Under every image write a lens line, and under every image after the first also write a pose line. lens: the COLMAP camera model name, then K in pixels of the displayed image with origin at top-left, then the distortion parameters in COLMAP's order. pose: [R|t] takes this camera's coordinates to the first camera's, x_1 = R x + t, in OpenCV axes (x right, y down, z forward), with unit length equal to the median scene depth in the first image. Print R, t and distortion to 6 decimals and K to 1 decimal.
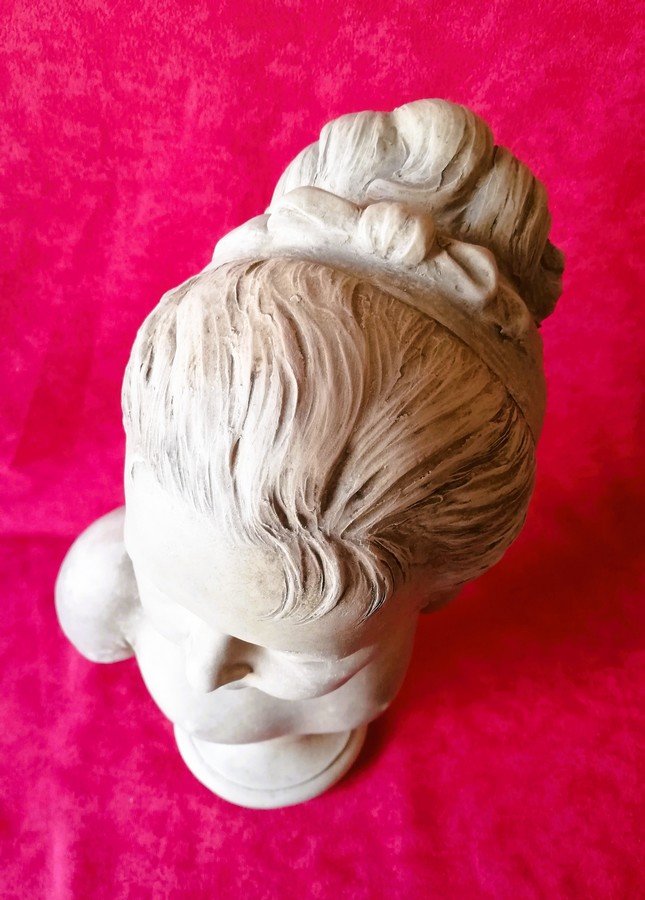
lens RADIAL K [[822.5, 0, 265.0], [0, 822.5, 513.6], [0, 0, 1]] dist [-0.028638, 0.021347]
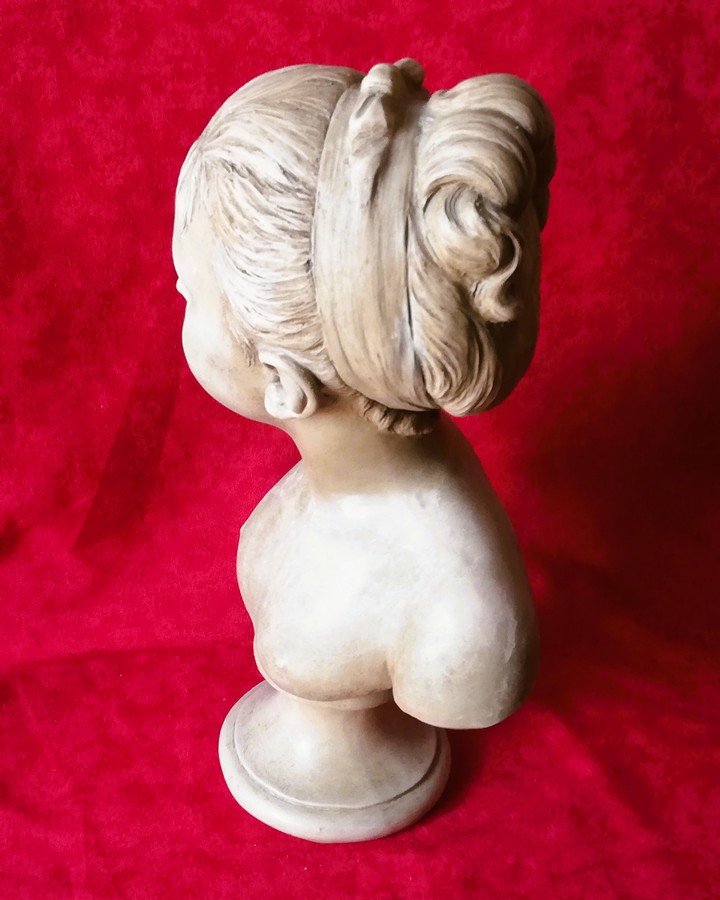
lens RADIAL K [[1411.4, 0, 355.1], [0, 1411.4, 457.5], [0, 0, 1]] dist [-0.016782, 0.000000]
pose [[0.966384, -0.115614, 0.229640, -0.530657], [0.207424, 0.878341, -0.430688, 0.826264], [-0.151909, 0.463843, 0.872797, -0.543227]]
